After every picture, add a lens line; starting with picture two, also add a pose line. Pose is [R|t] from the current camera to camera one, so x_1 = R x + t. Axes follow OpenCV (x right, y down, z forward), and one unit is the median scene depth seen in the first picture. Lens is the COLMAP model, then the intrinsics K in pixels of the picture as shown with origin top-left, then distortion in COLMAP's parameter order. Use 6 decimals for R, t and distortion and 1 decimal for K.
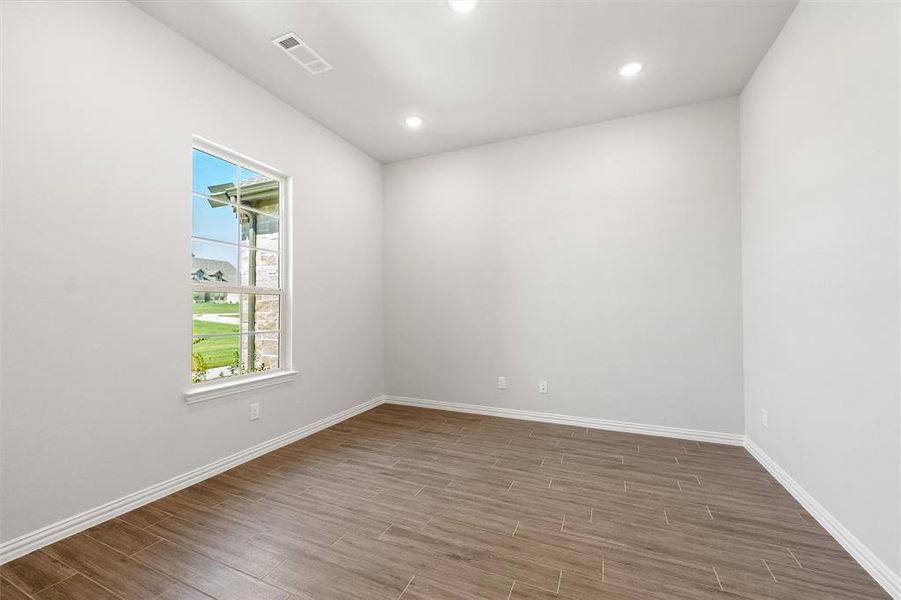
lens RADIAL K [[368.2, 0, 447.7], [0, 368.2, 305.1], [0, 0, 1]] dist [0.002879, 0.000410]
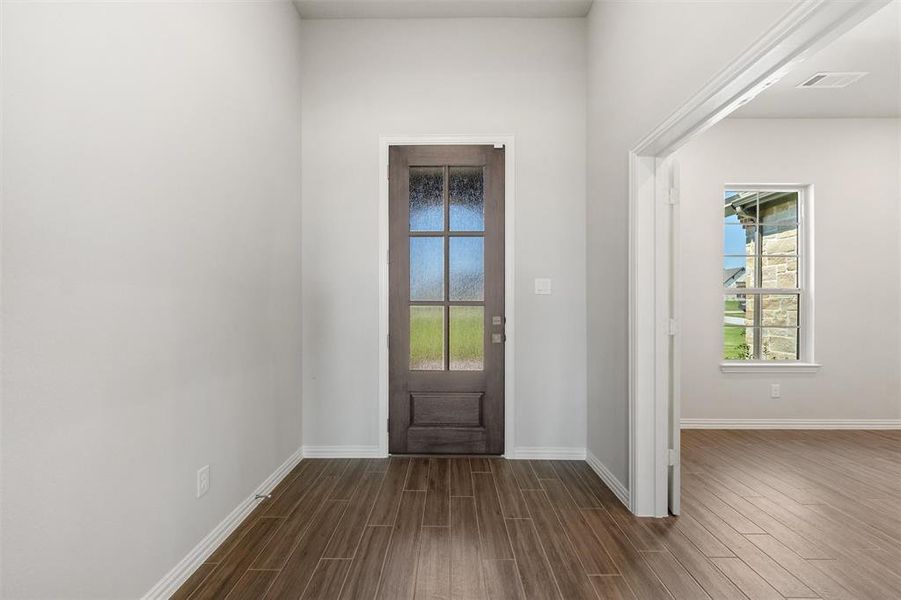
lens RADIAL K [[368.2, 0, 447.7], [0, 368.2, 305.1], [0, 0, 1]] dist [0.002879, 0.000410]
pose [[0.407485, 0.002494, -0.913209, 0.122238], [0.004111, 0.999981, 0.004566, -0.004514], [0.913203, -0.005615, 0.407467, -0.396759]]
